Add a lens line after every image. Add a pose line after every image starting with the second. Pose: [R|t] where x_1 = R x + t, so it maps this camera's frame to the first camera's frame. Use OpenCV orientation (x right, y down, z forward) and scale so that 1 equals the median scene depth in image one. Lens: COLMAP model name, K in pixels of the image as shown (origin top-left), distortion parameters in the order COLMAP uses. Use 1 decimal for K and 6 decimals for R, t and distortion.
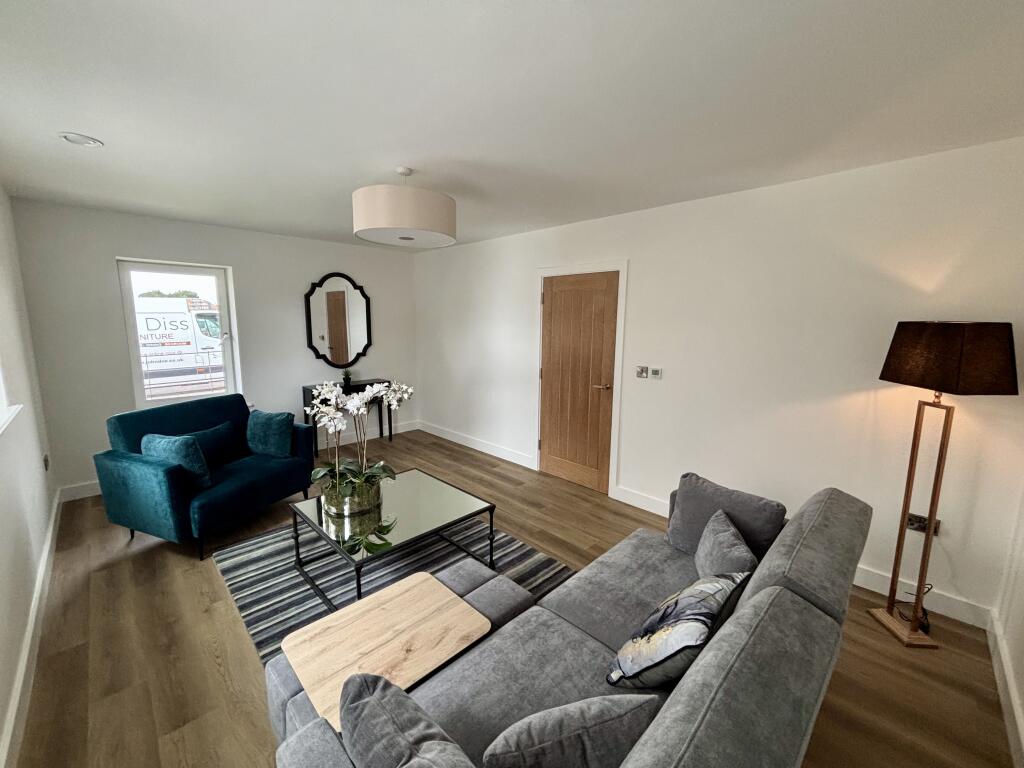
lens RADIAL K [[412.7, 0, 511.1], [0, 412.7, 382.5], [0, 0, 1]] dist [0.009169, -0.000343]
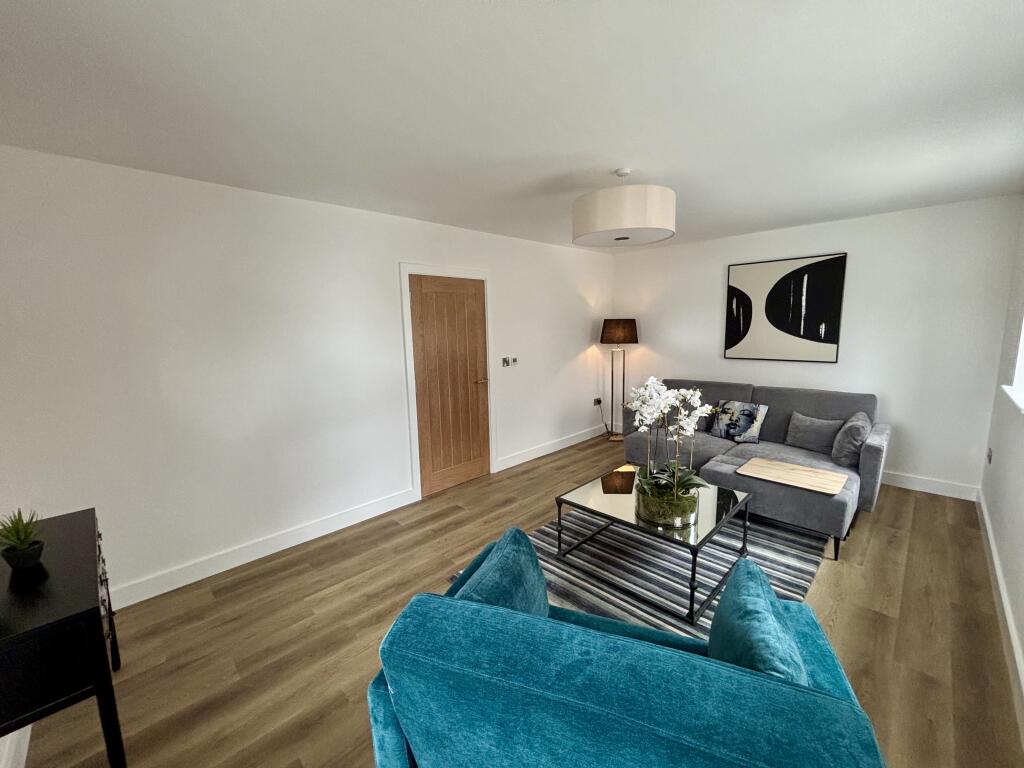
lens RADIAL K [[412.7, 0, 511.1], [0, 412.7, 382.4], [0, 0, 1]] dist [0.009169, -0.000343]
pose [[0.002735, -0.155248, 0.987872, -0.859920], [0.172581, 0.973126, 0.152453, -0.139672], [-0.984992, 0.170071, 0.029454, 0.858832]]
